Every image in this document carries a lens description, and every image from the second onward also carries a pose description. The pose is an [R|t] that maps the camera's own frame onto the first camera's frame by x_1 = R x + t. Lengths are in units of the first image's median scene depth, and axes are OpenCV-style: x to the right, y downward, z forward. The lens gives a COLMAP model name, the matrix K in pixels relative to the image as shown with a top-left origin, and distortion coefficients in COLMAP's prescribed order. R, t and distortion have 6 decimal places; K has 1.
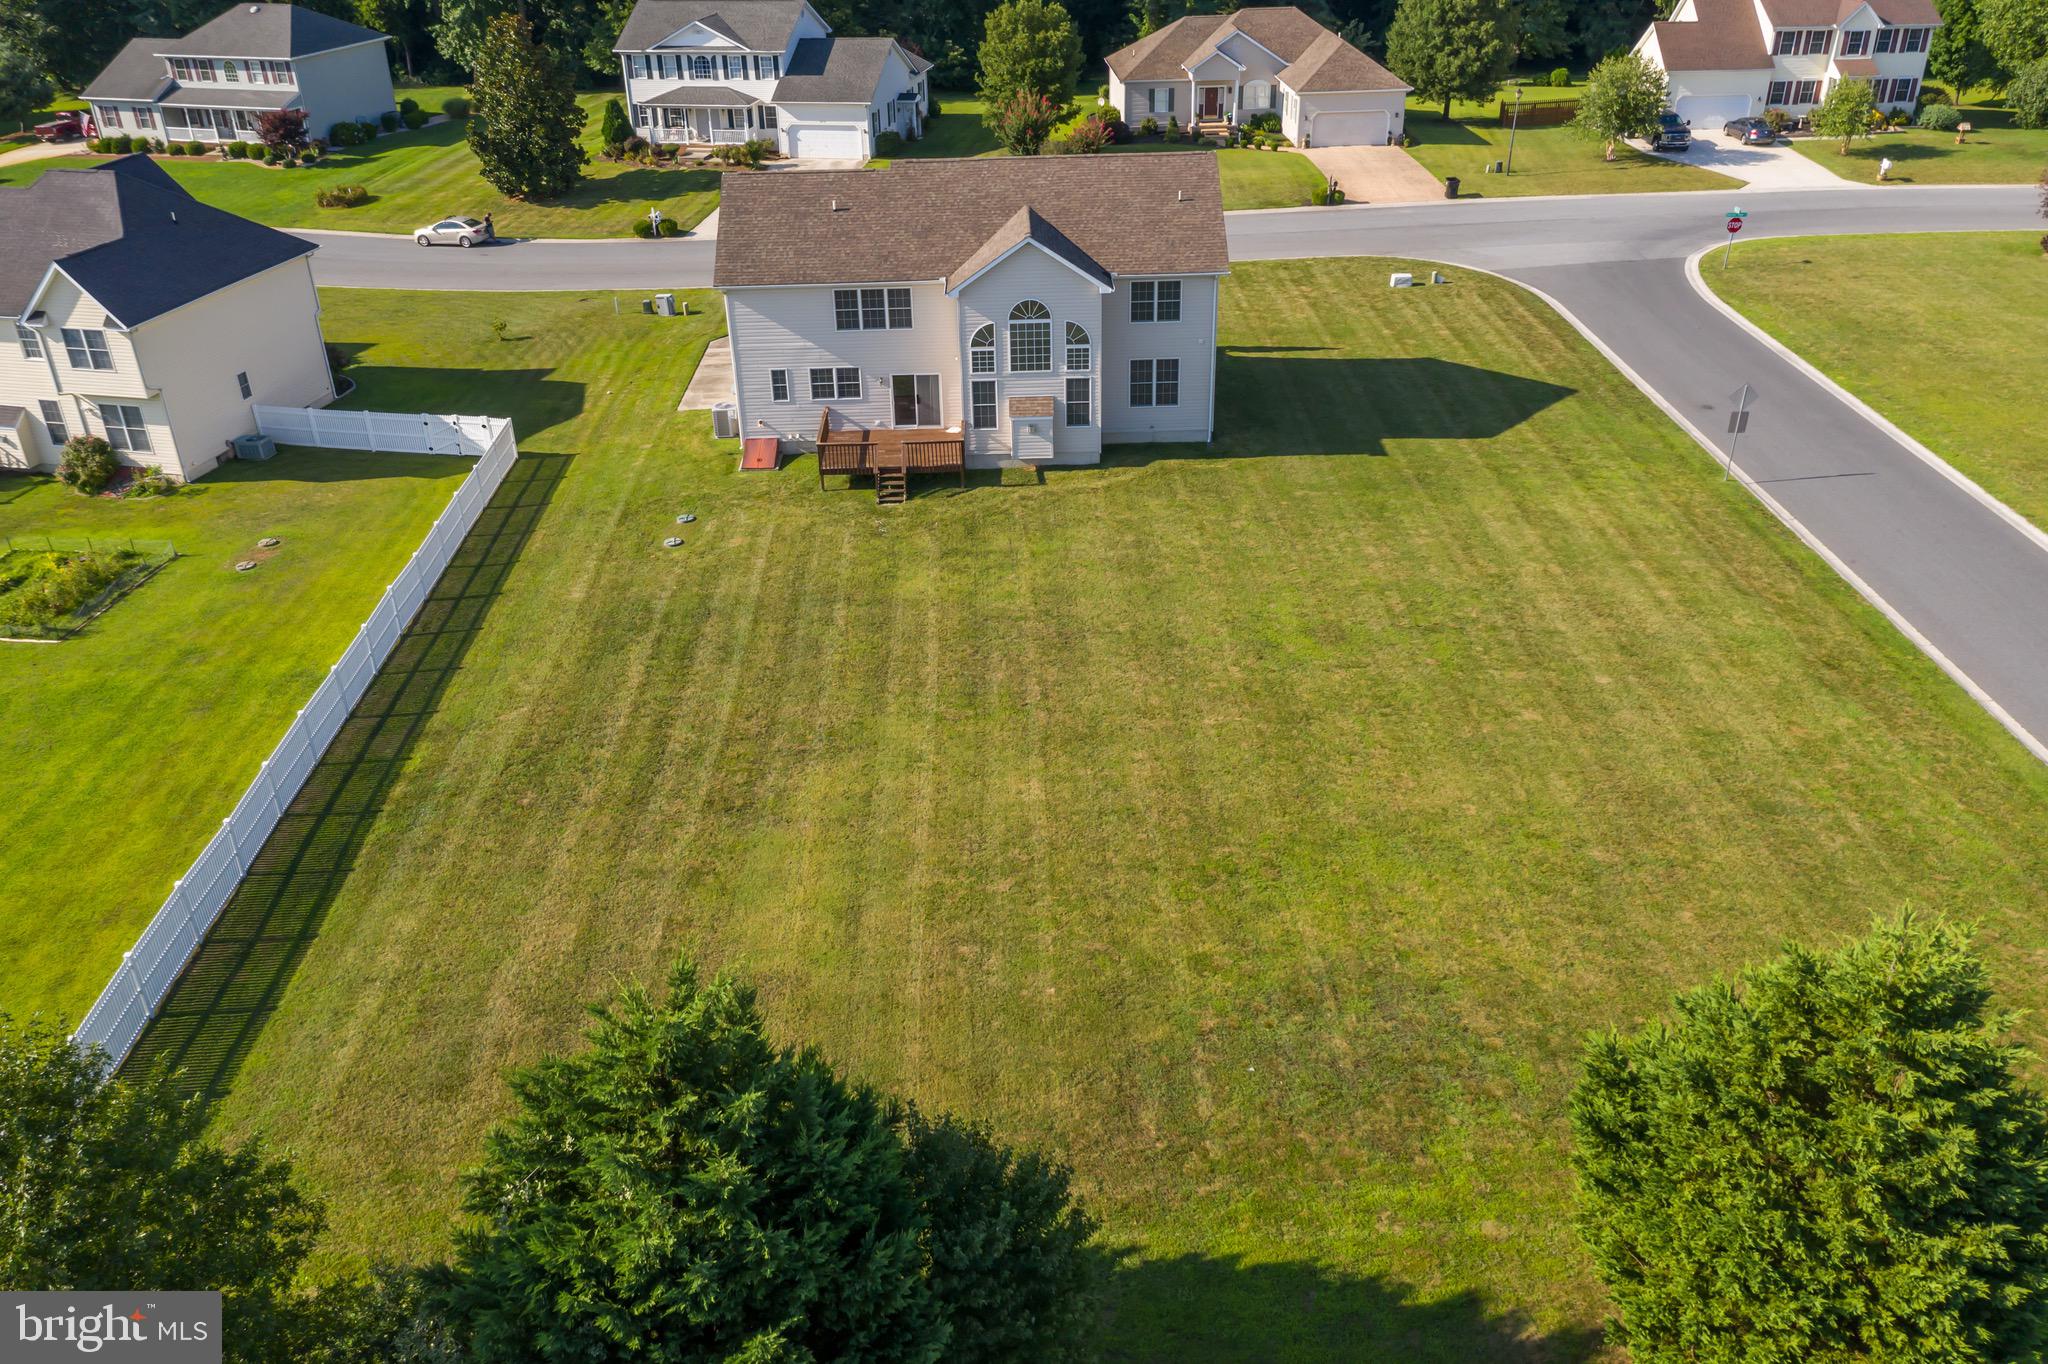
lens RADIAL K [[1630.7, 0, 1017.7], [0, 1630.7, 690.7], [0, 0, 1]] dist [-0.014831, 0.009839]
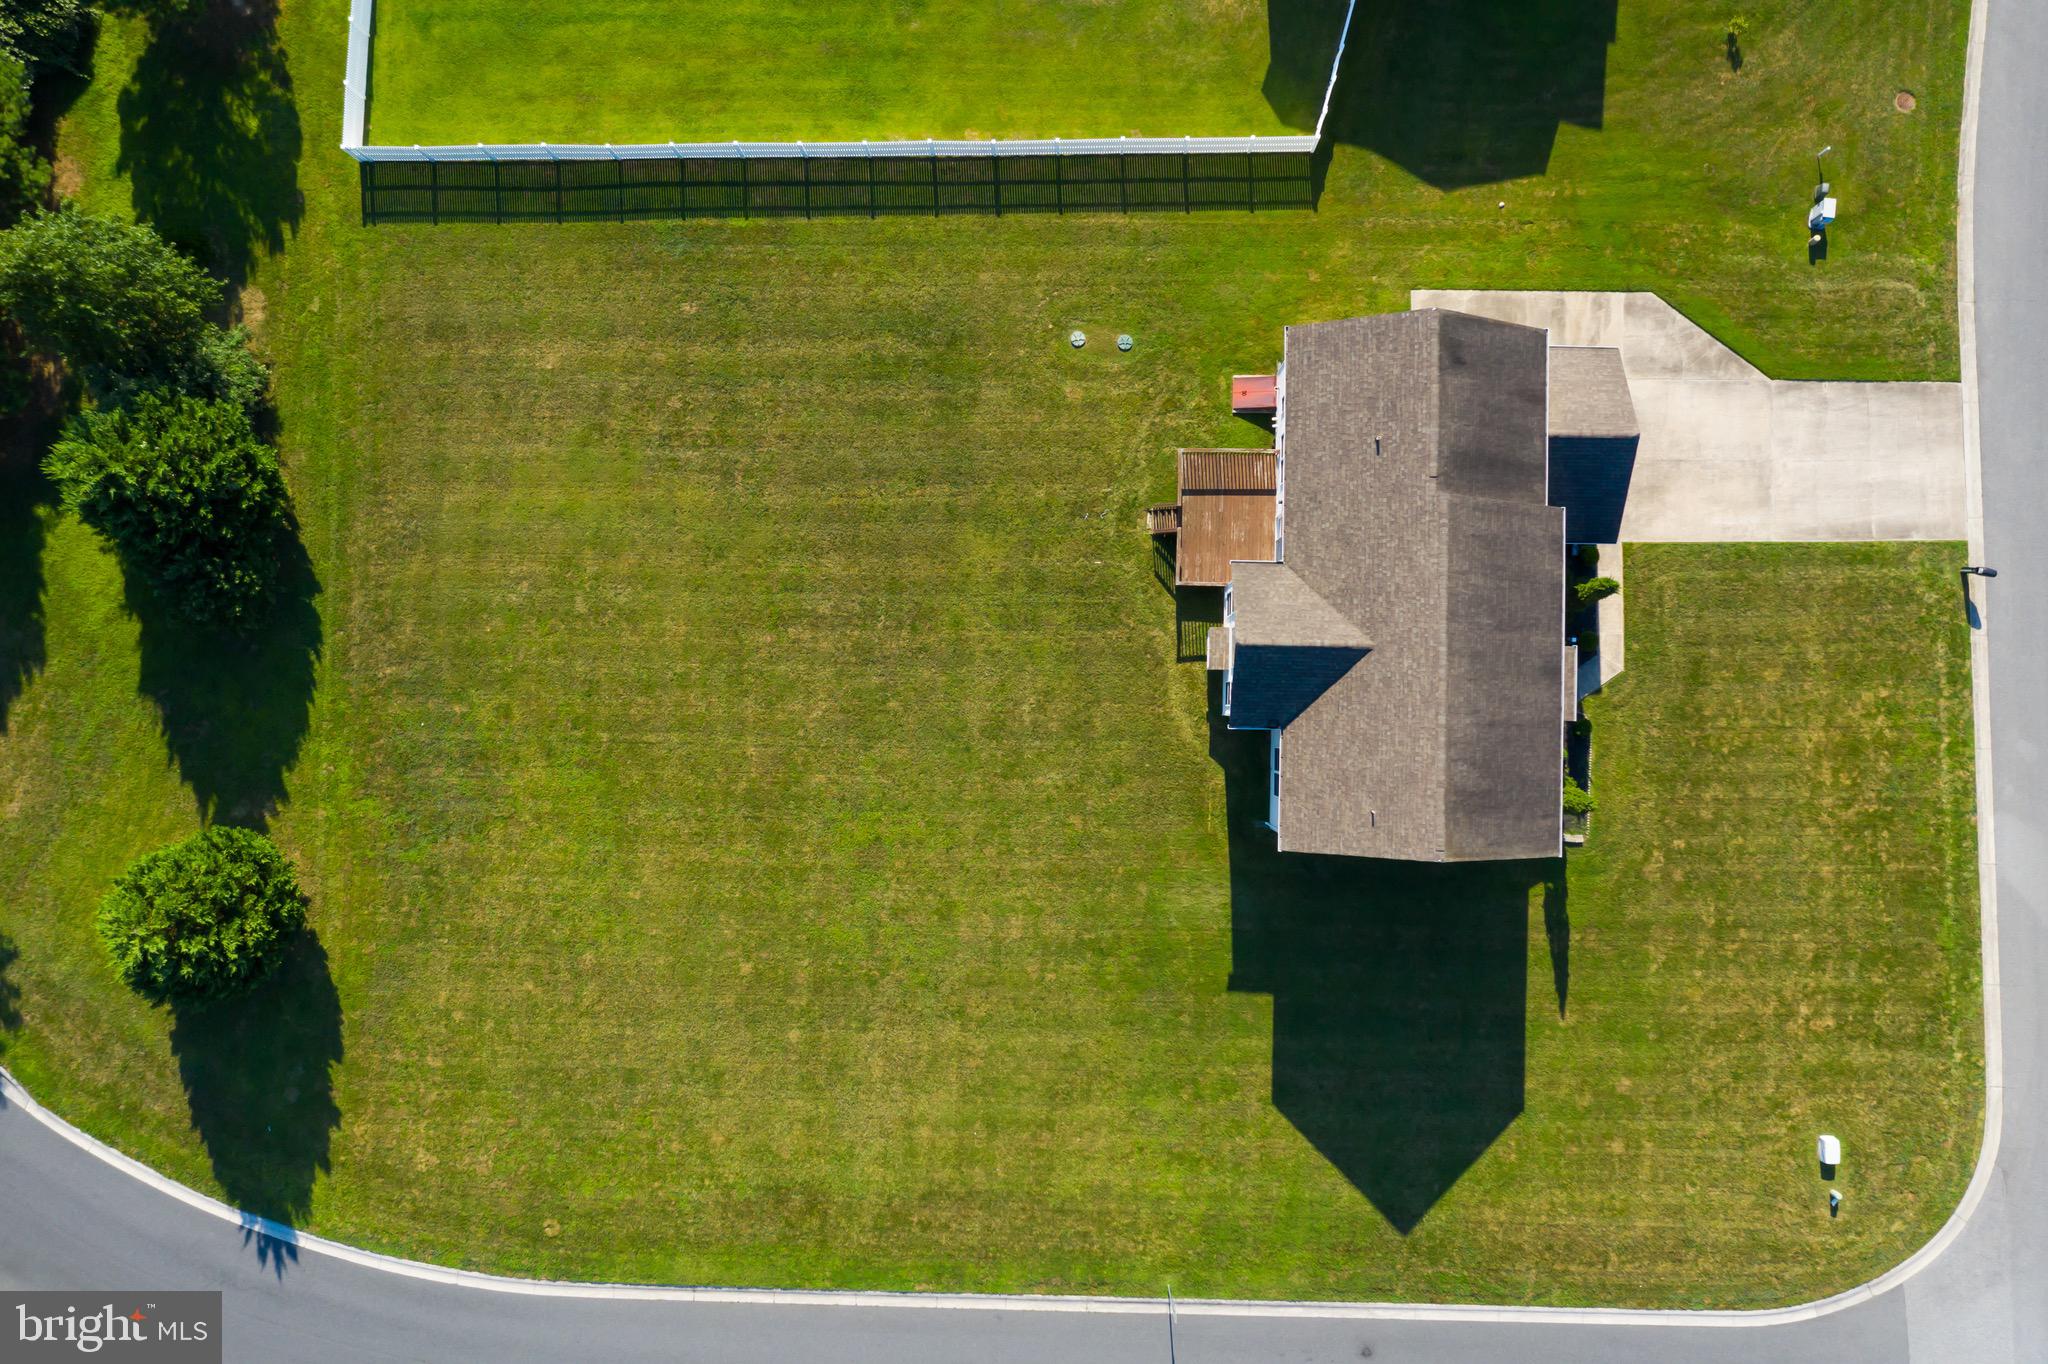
lens RADIAL K [[1630.7, 0, 1019.7], [0, 1630.7, 688.5], [0, 0, 1]] dist [-0.014831, 0.009839]
pose [[-0.035904, 0.999290, 0.011403, 0.025792], [-0.455362, -0.026516, 0.889912, -1.037086], [0.889582, 0.026759, 0.455990, 0.398954]]
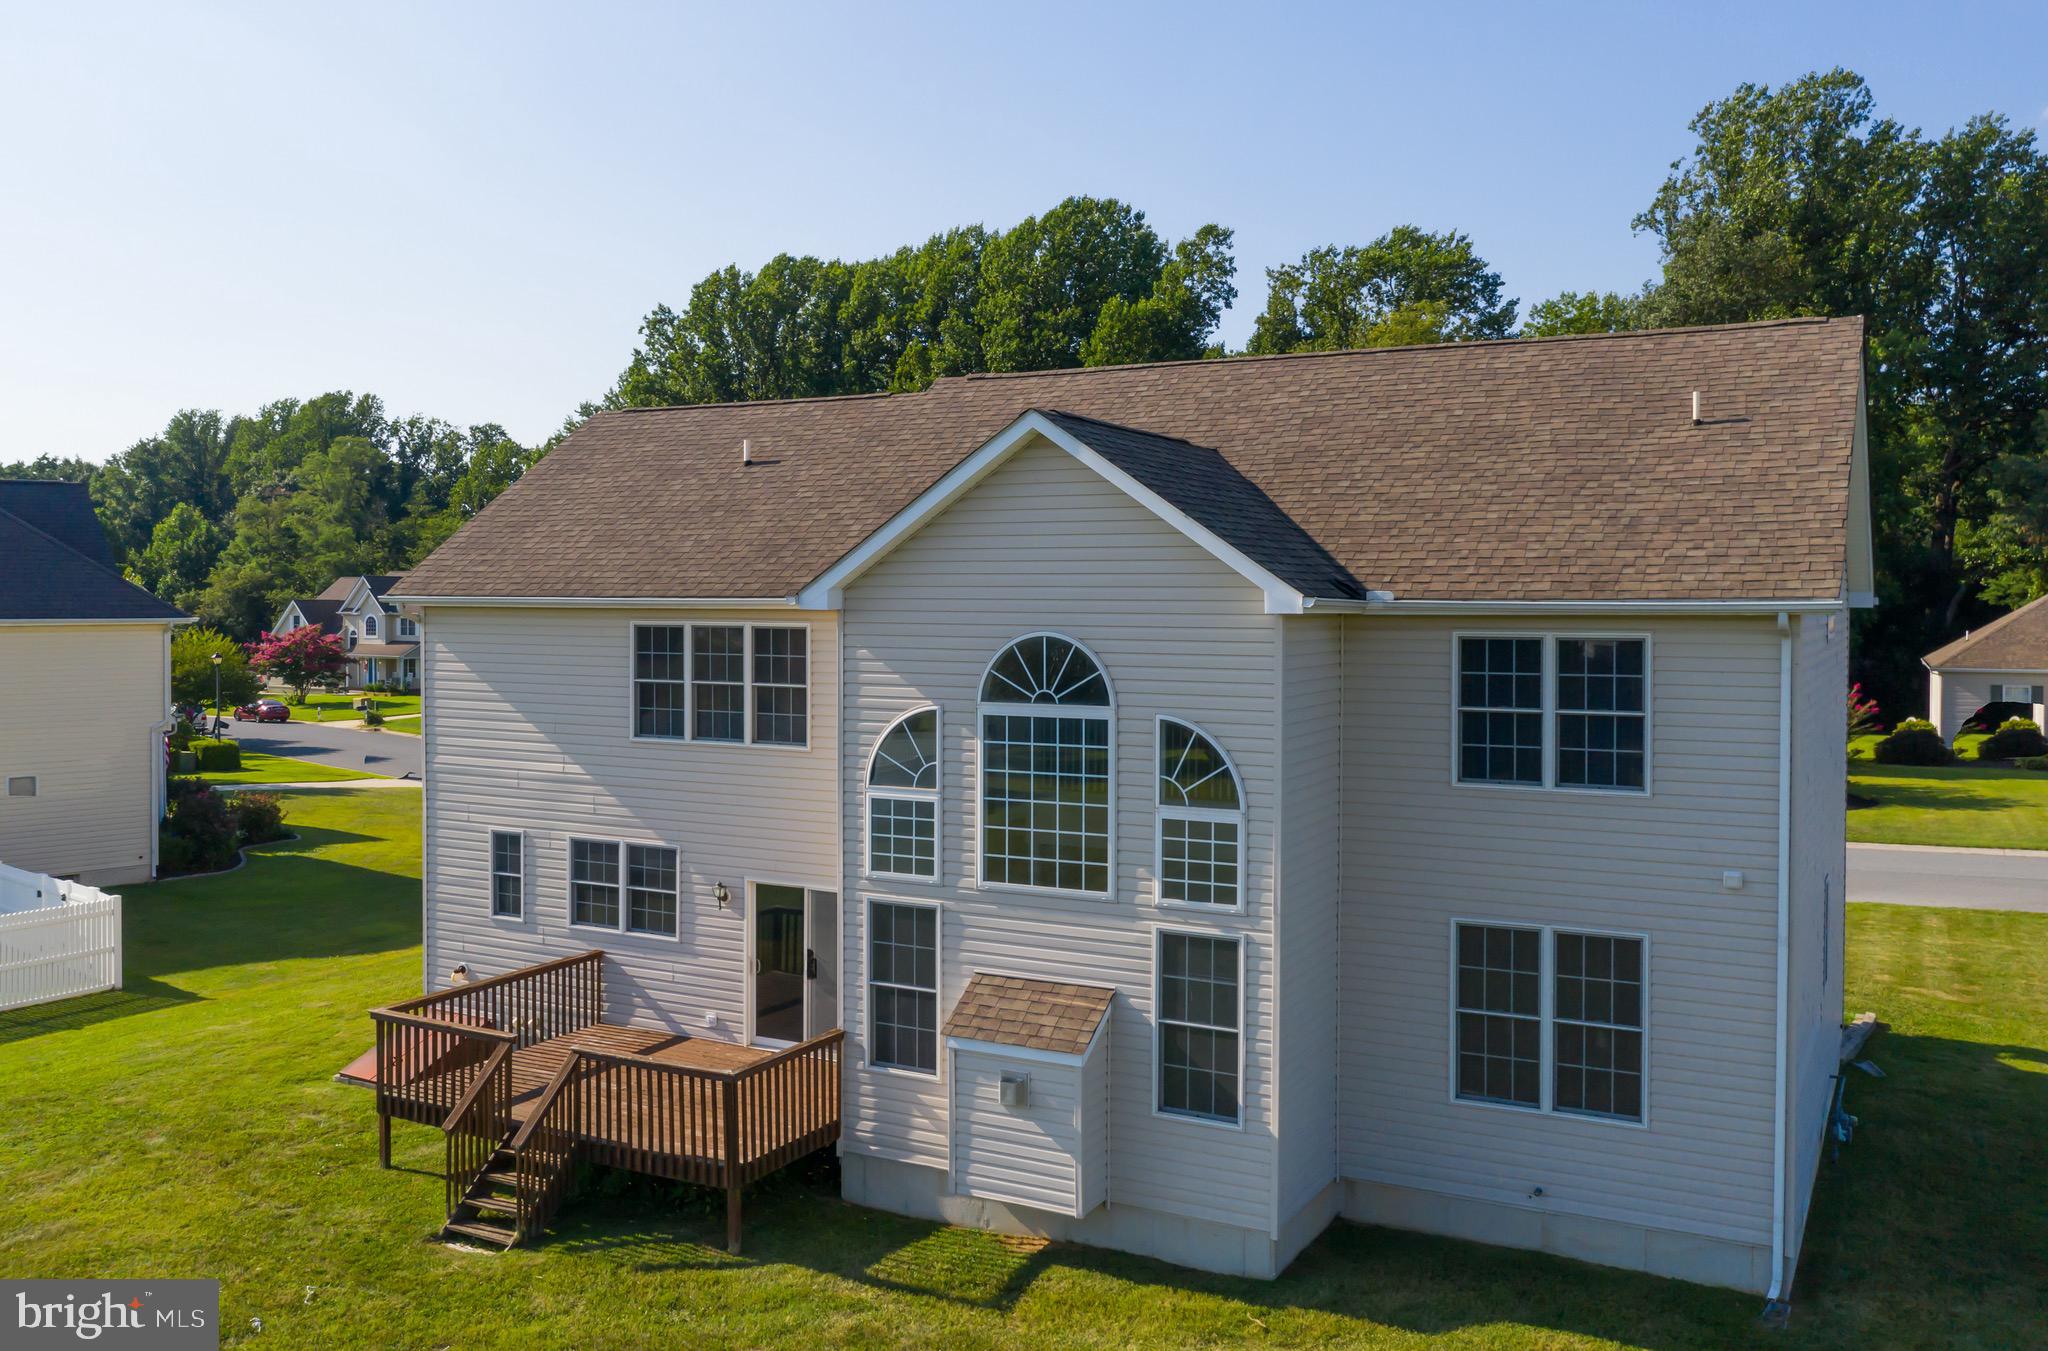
lens RADIAL K [[1724.5, 0, 977.1], [0, 1724.5, 644.6], [0, 0, 1]] dist [-0.013576, -0.003733]
pose [[0.864747, 0.040043, -0.500608, 0.144415], [-0.266884, 0.881051, -0.390541, -0.110003], [0.425423, 0.471324, 0.772573, 0.725489]]
